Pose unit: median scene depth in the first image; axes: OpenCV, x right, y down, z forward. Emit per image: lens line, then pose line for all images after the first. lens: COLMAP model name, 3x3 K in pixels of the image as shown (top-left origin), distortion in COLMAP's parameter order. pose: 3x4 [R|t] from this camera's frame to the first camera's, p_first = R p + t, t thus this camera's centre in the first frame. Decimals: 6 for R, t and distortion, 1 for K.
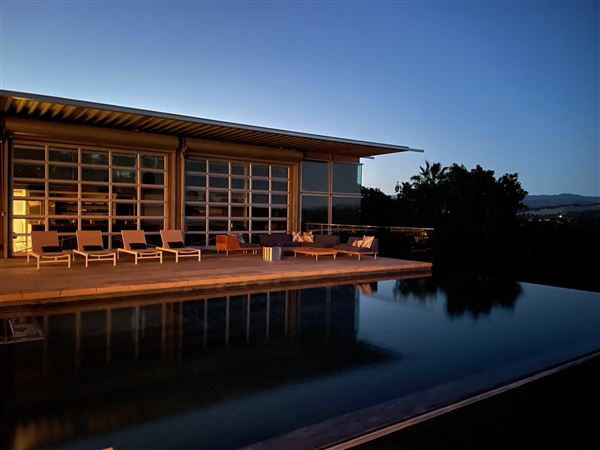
lens RADIAL K [[455.5, 0, 299.4], [0, 455.5, 226.9], [0, 0, 1]] dist [0.006428, 0.000353]
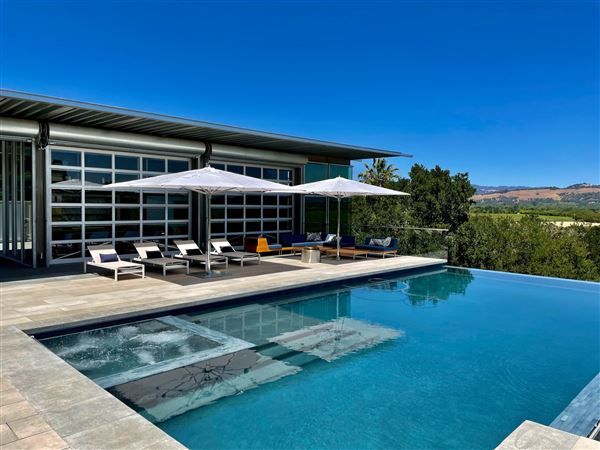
lens RADIAL K [[455.5, 0, 299.7], [0, 455.5, 222.3], [0, 0, 1]] dist [0.006428, 0.000353]
pose [[0.978622, -0.024736, 0.204175, -0.190350], [0.023173, 0.999681, 0.010041, -0.018735], [-0.204359, -0.005095, 0.978883, -0.023102]]
